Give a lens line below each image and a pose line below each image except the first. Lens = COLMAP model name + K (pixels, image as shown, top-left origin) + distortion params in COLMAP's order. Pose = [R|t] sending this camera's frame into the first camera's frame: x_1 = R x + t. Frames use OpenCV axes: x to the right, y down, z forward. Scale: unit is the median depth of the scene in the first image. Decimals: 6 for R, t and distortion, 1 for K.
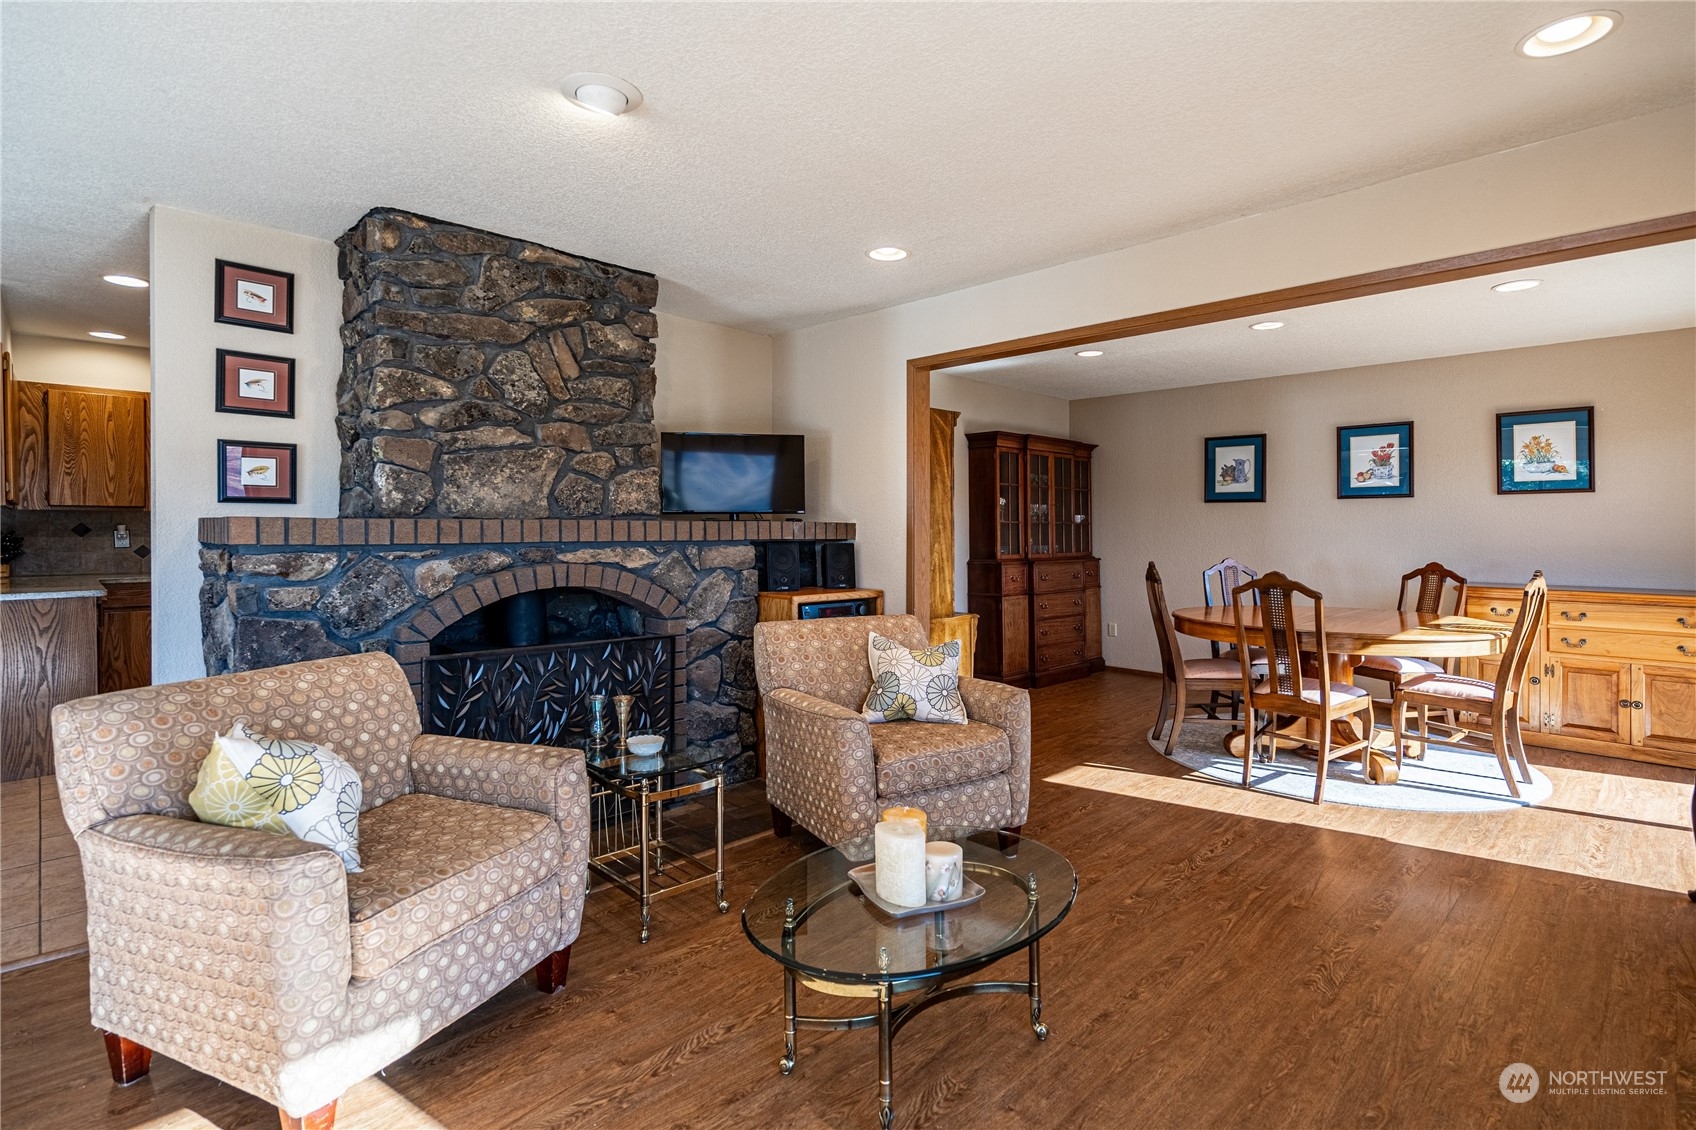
lens RADIAL K [[834.3, 0, 858.5], [0, 834.3, 529.0], [0, 0, 1]] dist [0.000003, 0.000636]
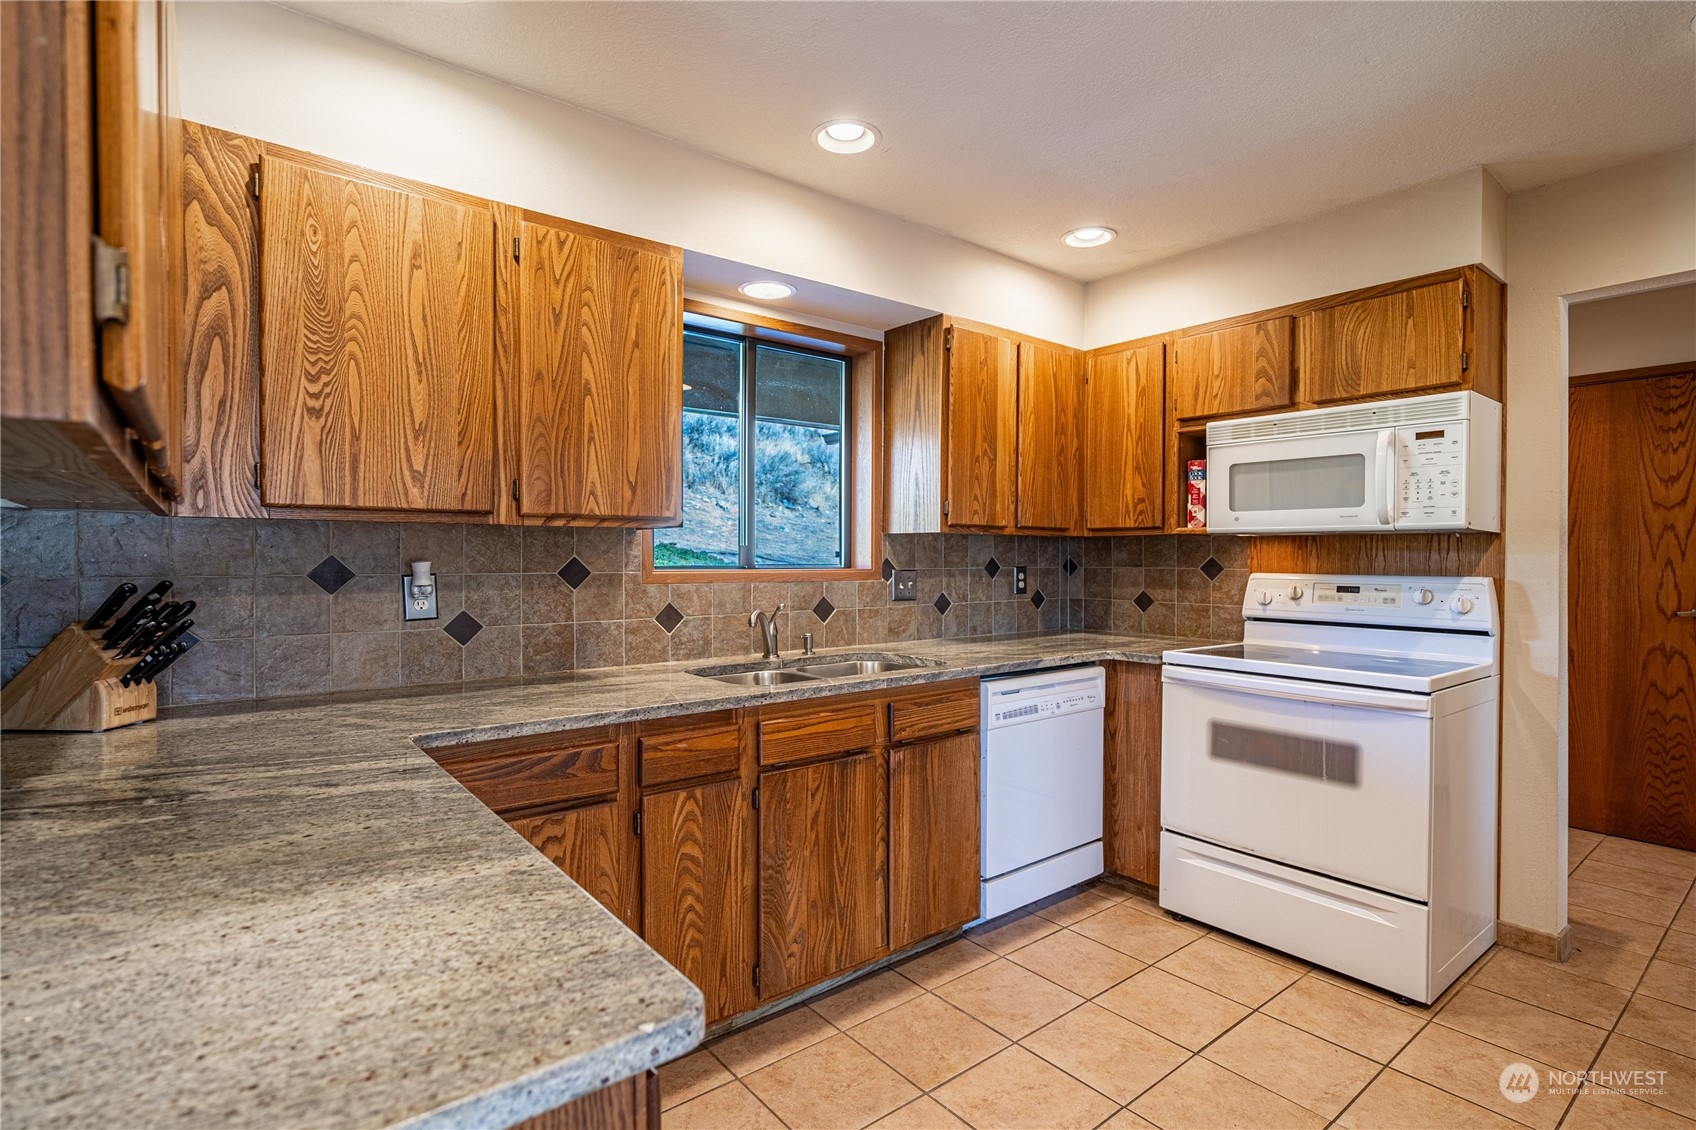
lens RADIAL K [[822.0, 0, 853.6], [0, 822.0, 555.8], [0, 0, 1]] dist [-0.002885, -0.000166]
pose [[0.994953, -0.001416, -0.100328, -0.696027], [0.001205, 0.999997, -0.002163, -0.006891], [0.100331, 0.002031, 0.994952, 0.690917]]
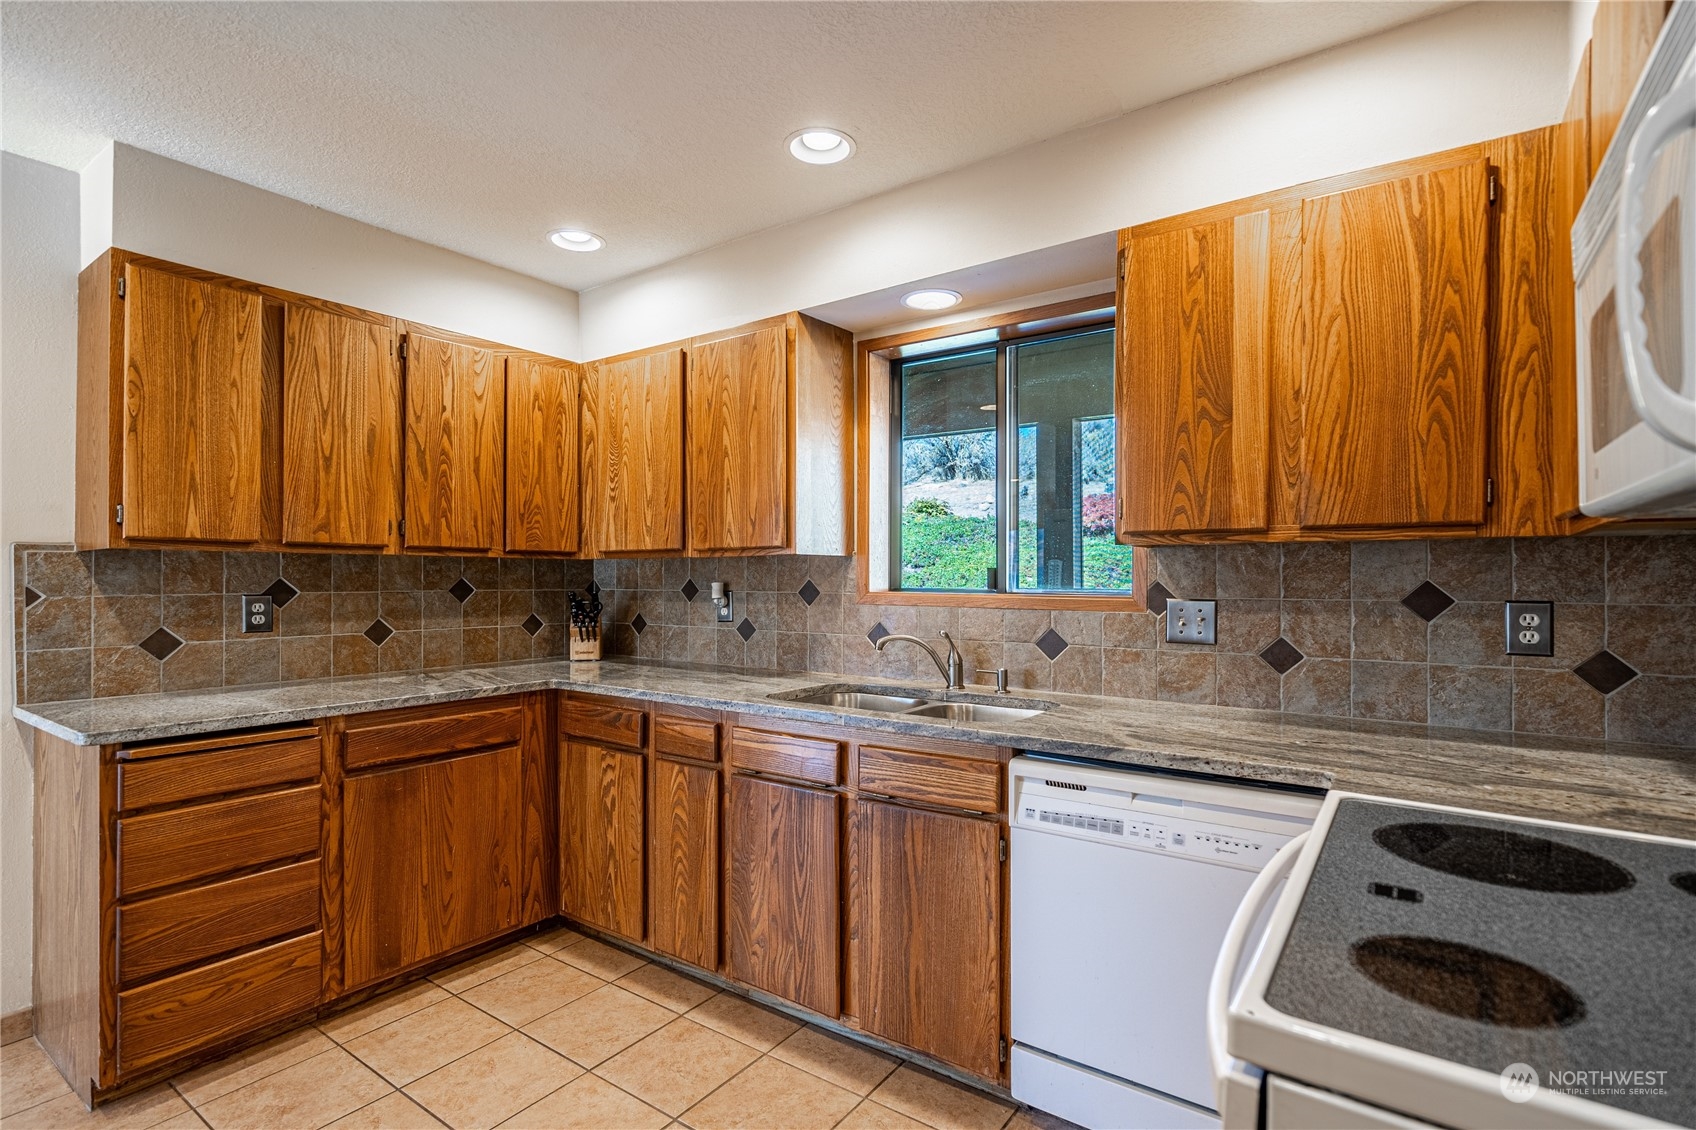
lens RADIAL K [[815.6, 0, 848.0], [0, 815.6, 565.0], [0, 0, 1]] dist [-0.005138, -0.000160]
pose [[0.175687, -0.017040, -0.984299, -0.330921], [-0.001308, 0.999845, -0.017543, -0.007685], [0.984445, 0.004369, 0.175637, 1.066598]]
